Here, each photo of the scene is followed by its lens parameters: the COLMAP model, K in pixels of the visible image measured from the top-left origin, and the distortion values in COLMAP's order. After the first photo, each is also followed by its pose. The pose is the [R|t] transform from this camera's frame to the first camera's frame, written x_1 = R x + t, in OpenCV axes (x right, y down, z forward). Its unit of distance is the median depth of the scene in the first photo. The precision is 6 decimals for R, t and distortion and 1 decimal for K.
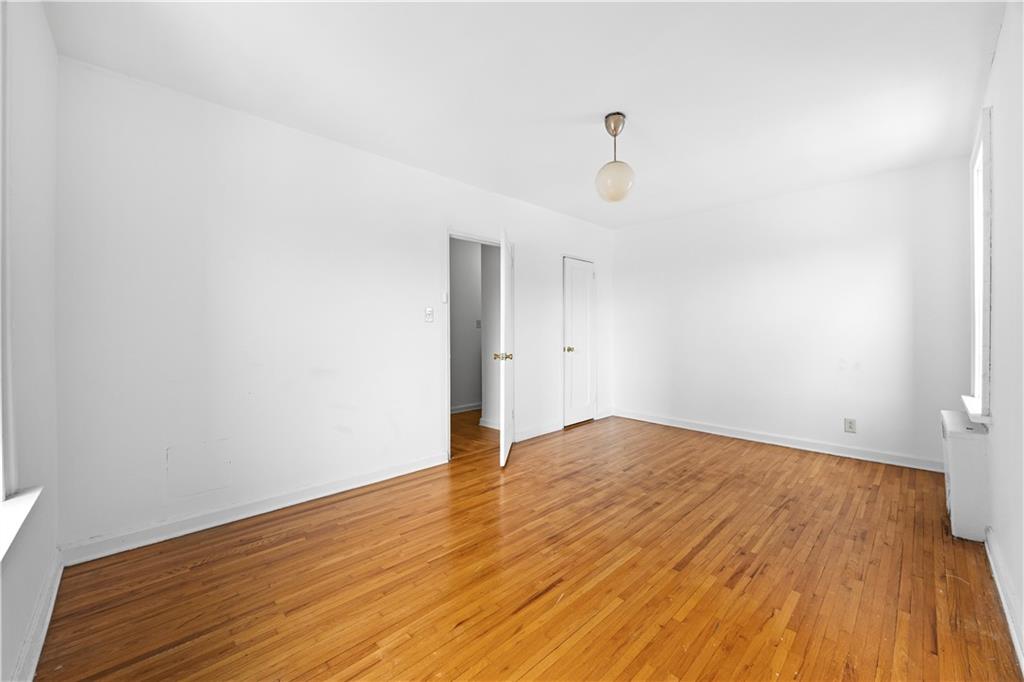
lens RADIAL K [[393.9, 0, 509.8], [0, 393.9, 346.9], [0, 0, 1]] dist [0.000472, 0.000180]
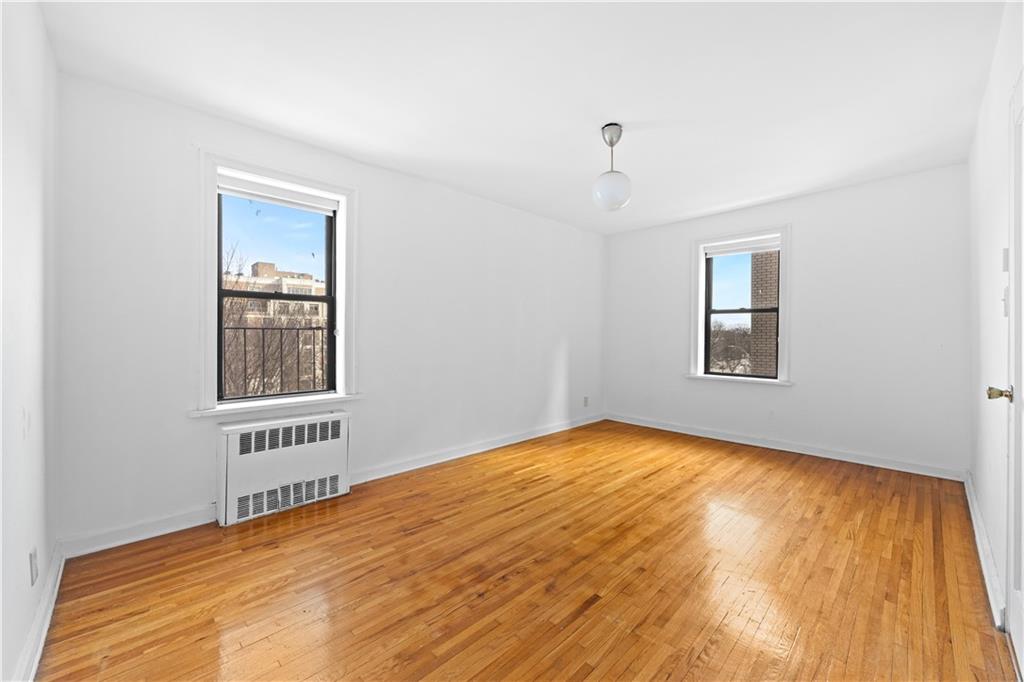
lens RADIAL K [[393.9, 0, 509.8], [0, 393.9, 346.9], [0, 0, 1]] dist [0.000472, 0.000180]
pose [[-0.999901, 0.004829, -0.013191, 0.512303], [0.003961, 0.997872, 0.065083, -0.060985], [0.013477, 0.065024, -0.997793, 1.866556]]
